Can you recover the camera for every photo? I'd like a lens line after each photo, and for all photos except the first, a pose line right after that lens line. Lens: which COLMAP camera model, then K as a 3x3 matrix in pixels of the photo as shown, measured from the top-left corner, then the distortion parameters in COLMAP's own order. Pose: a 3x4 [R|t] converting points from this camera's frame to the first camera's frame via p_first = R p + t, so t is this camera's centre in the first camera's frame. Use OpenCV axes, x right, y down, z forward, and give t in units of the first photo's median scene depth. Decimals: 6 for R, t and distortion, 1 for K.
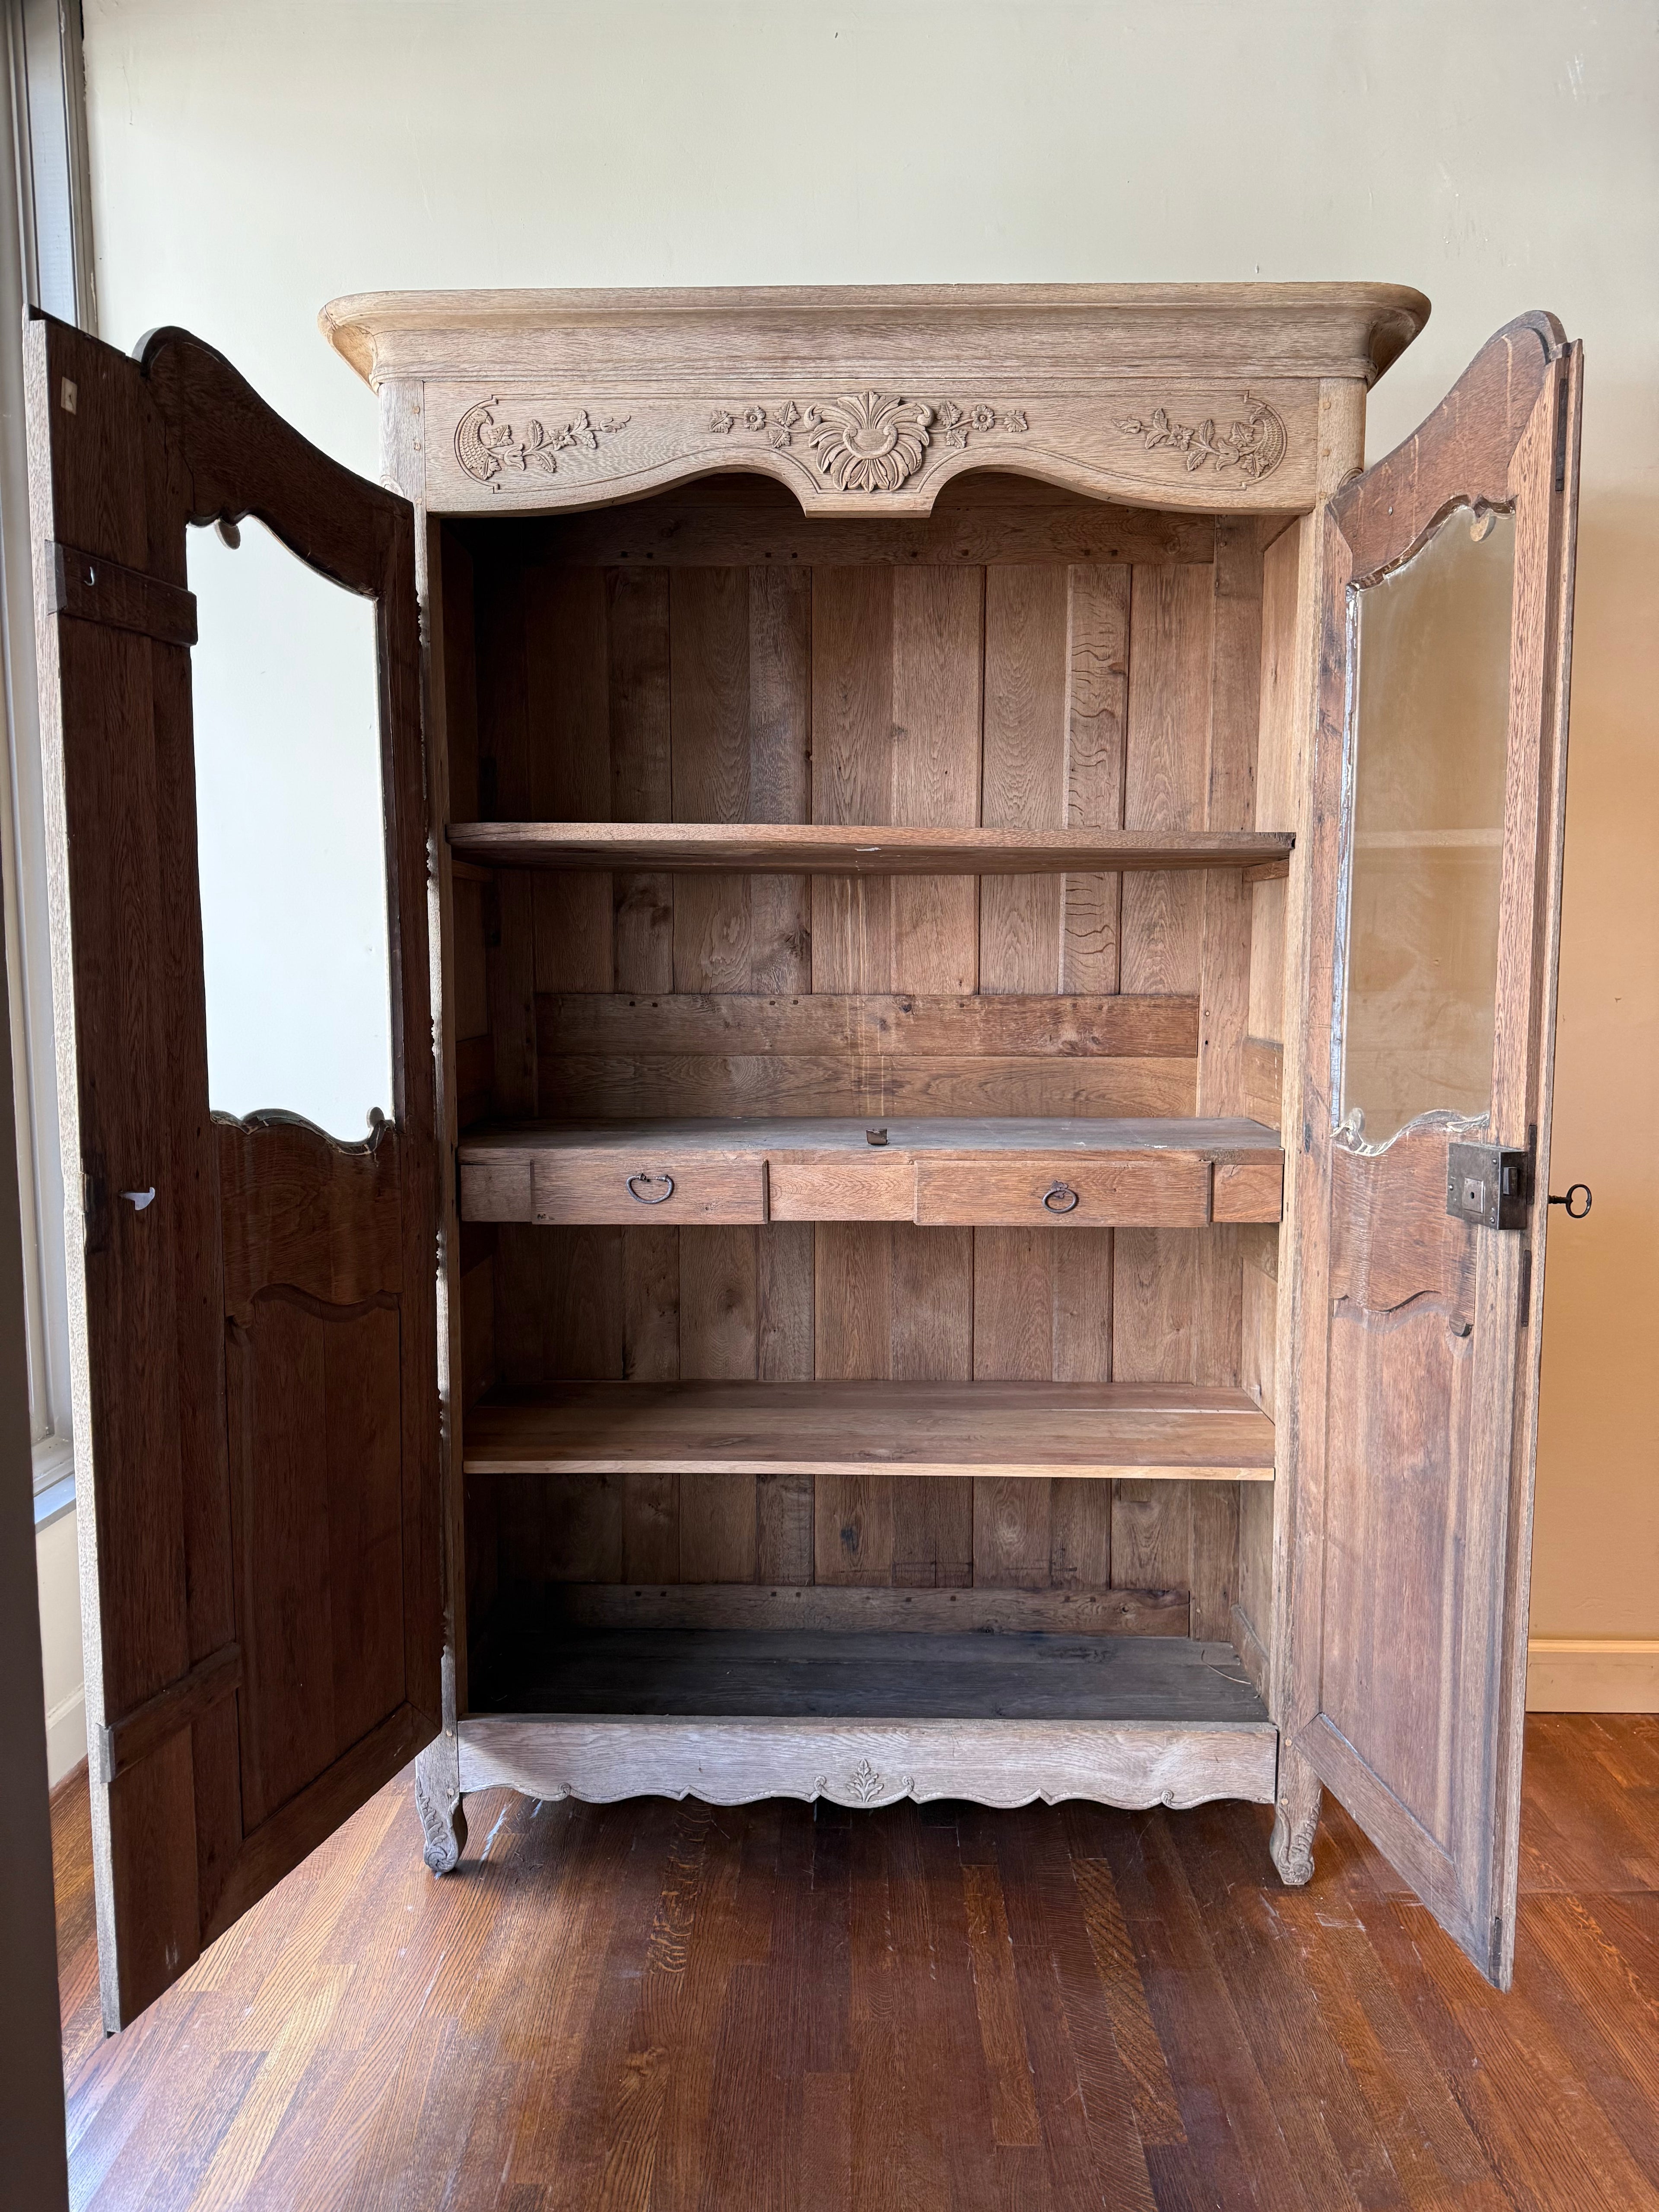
lens RADIAL K [[1582.4, 0, 835.3], [0, 1582.4, 1096.6], [0, 0, 1]] dist [-0.007110, -0.001400]
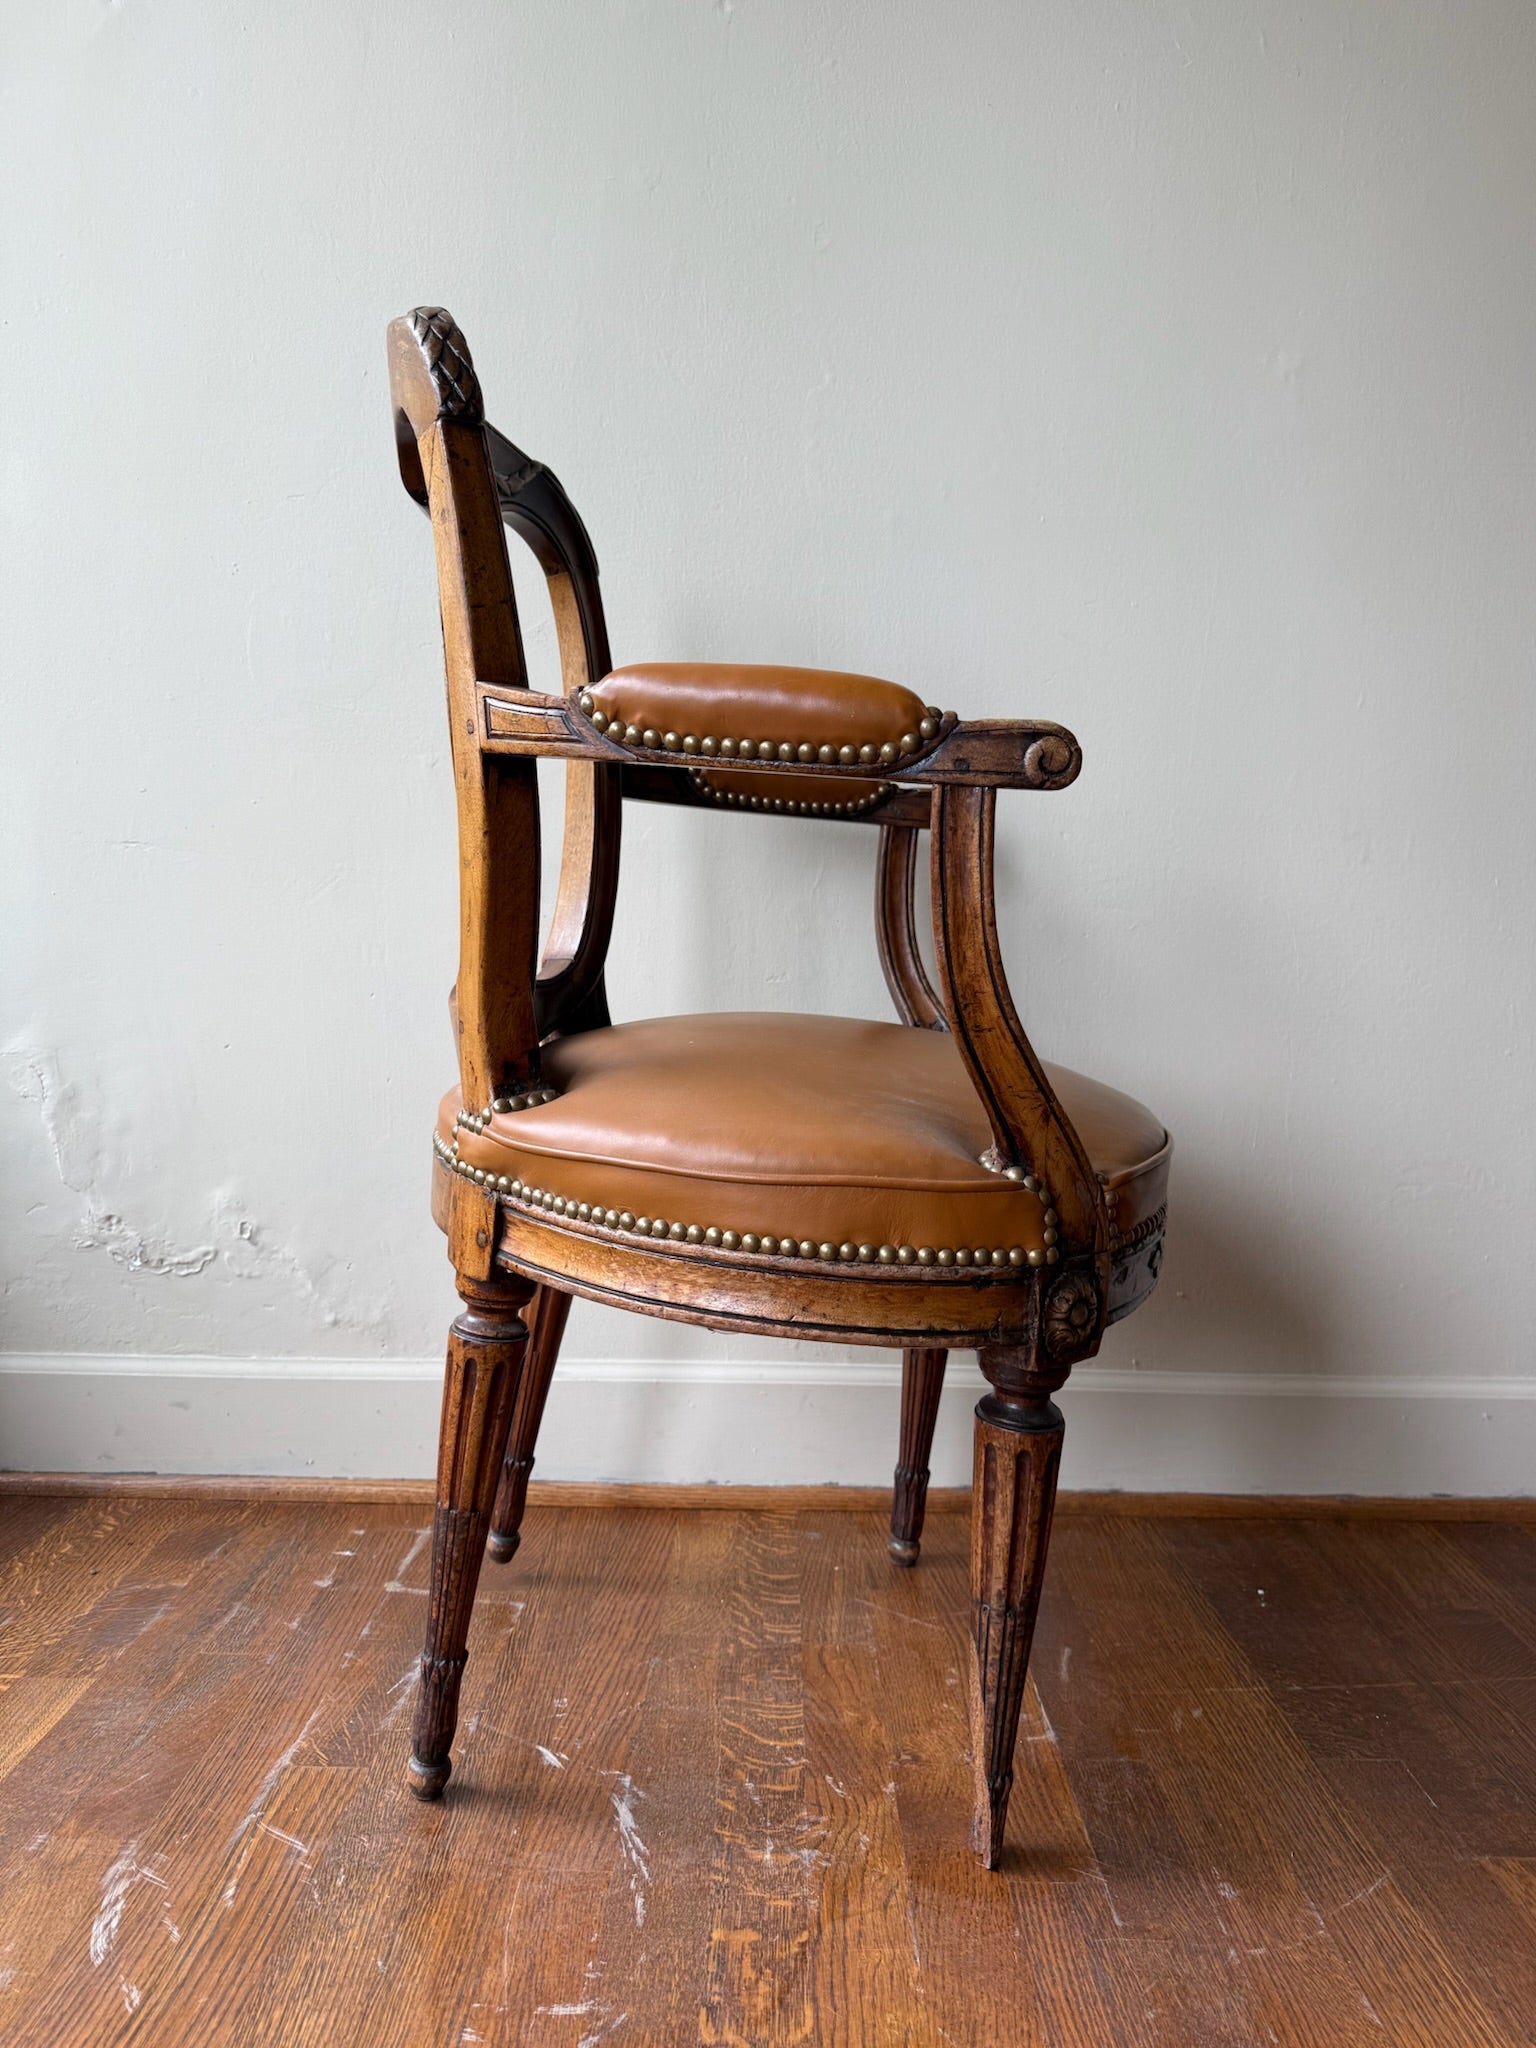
lens RADIAL K [[1465.1, 0, 771.6], [0, 1465.1, 1037.4], [0, 0, 1]] dist [-0.007110, -0.001400]
pose [[0.999895, 0.012767, 0.006874, -0.109172], [-0.012514, 0.999282, -0.035753, 0.333837], [-0.007326, 0.035664, 0.999337, 0.708146]]
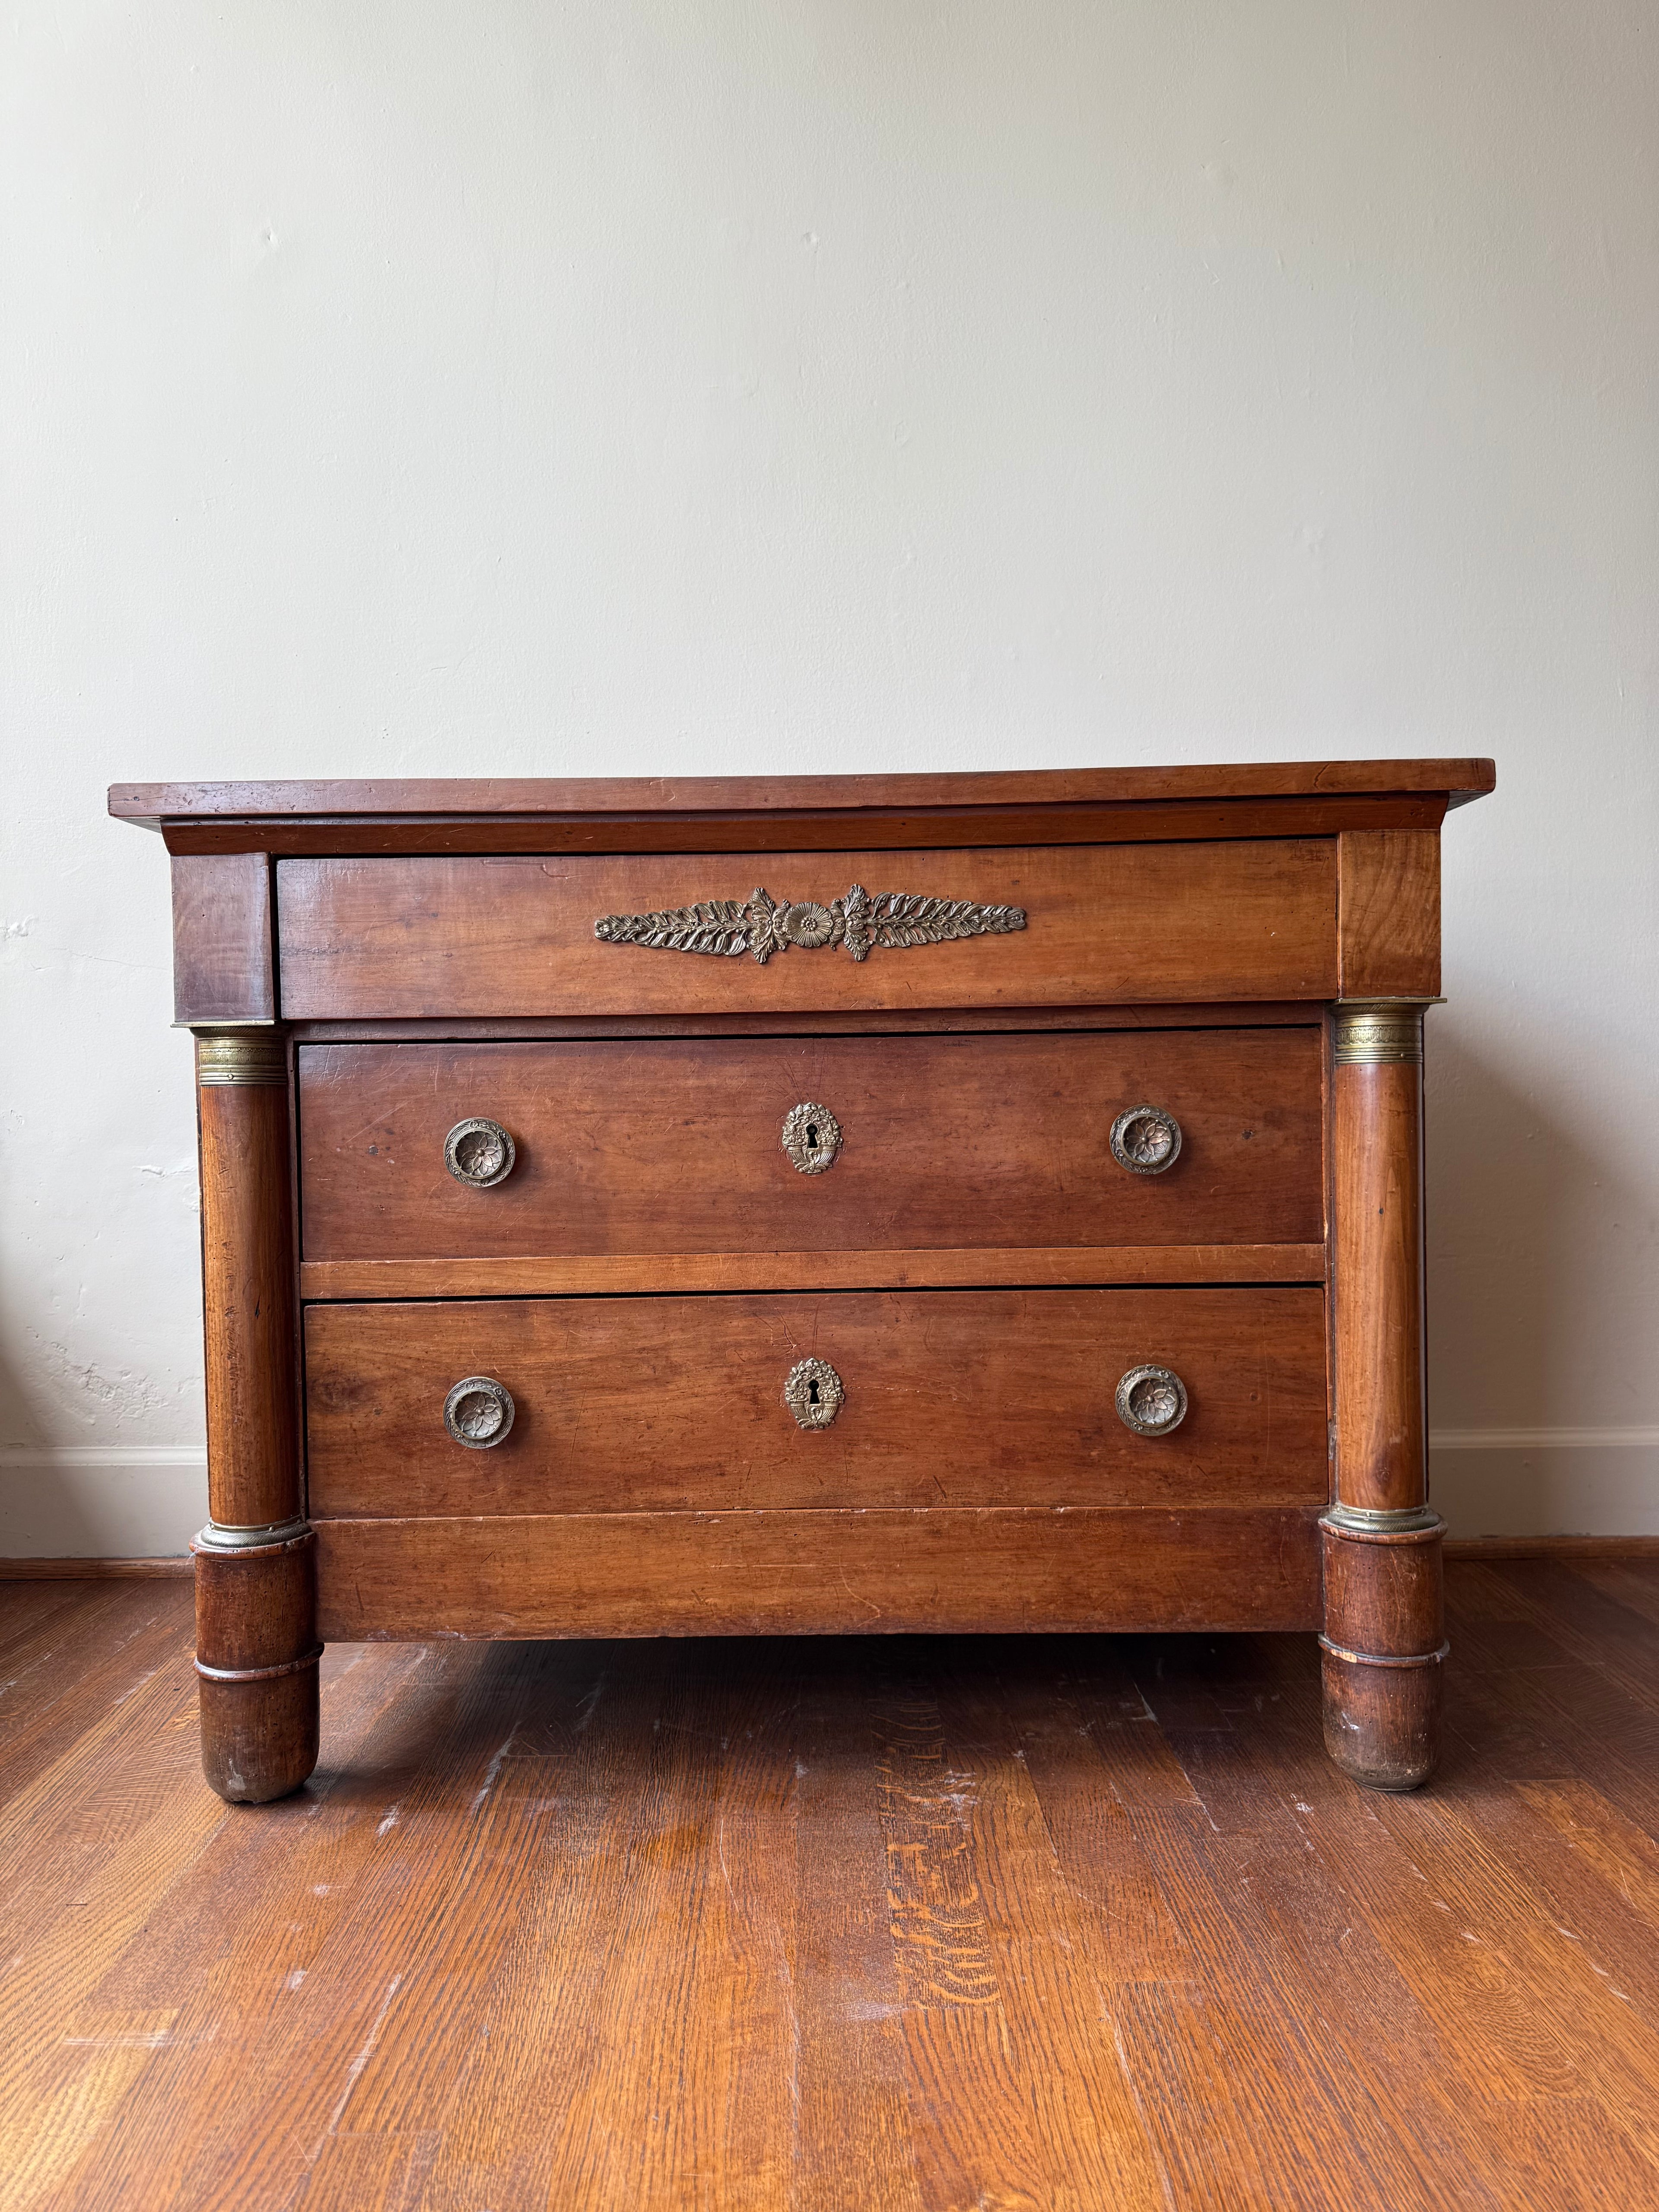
lens RADIAL K [[1582.4, 0, 833.8], [0, 1582.4, 1117.0], [0, 0, 1]] dist [-0.007110, -0.001400]
pose [[0.999513, -0.012367, 0.028650, -0.146389], [0.014495, 0.997054, -0.075320, 0.357735], [-0.027634, 0.075699, 0.996748, 0.580989]]
